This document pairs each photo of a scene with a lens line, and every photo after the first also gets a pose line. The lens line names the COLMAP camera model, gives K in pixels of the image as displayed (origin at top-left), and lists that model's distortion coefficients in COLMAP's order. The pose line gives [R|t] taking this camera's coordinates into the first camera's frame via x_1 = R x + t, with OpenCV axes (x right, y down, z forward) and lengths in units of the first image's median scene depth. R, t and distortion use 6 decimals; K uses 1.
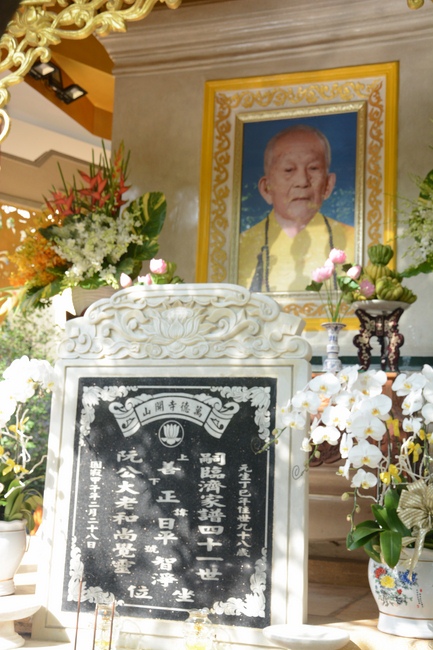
lens RADIAL K [[916.7, 0, 208.9], [0, 916.7, 336.8], [0, 0, 1]] dist [0.183632, 0.000000]
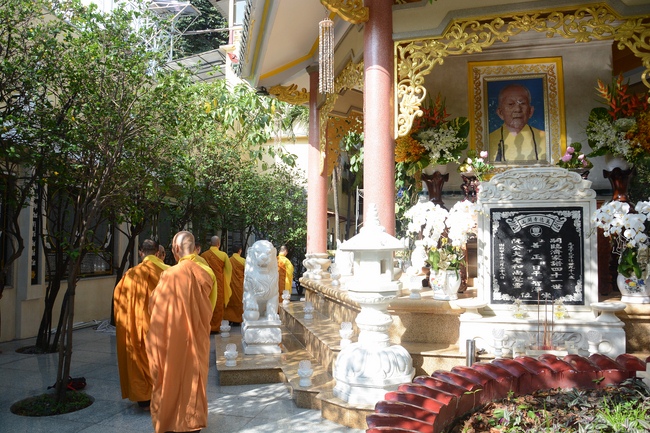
lens RADIAL K [[517.2, 0, 324.7], [0, 517.2, 221.2], [0, 0, 1]] dist [-0.096560, 0.035901]
pose [[0.997505, -0.036403, 0.060481, -0.660355], [0.029700, 0.993681, 0.108244, -0.078721], [-0.064039, -0.106178, 0.992283, -0.271441]]
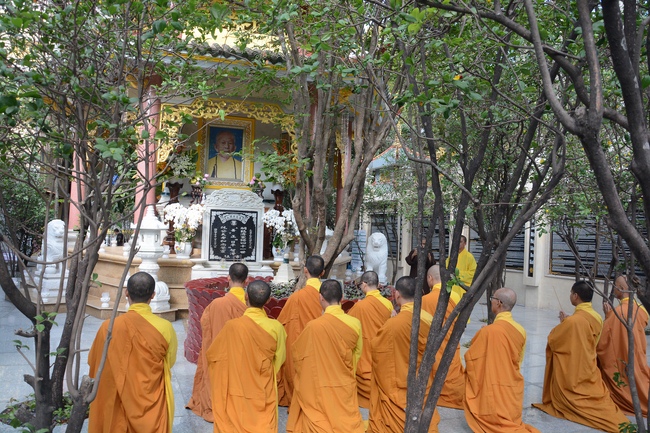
lens RADIAL K [[517.2, 0, 325.5], [0, 517.2, 217.5], [0, 0, 1]] dist [-0.096560, 0.035901]
pose [[0.799367, 0.008421, 0.600784, -1.190822], [-0.098403, 0.988236, 0.117078, -0.258284], [-0.592730, -0.152707, 0.790792, -1.253204]]
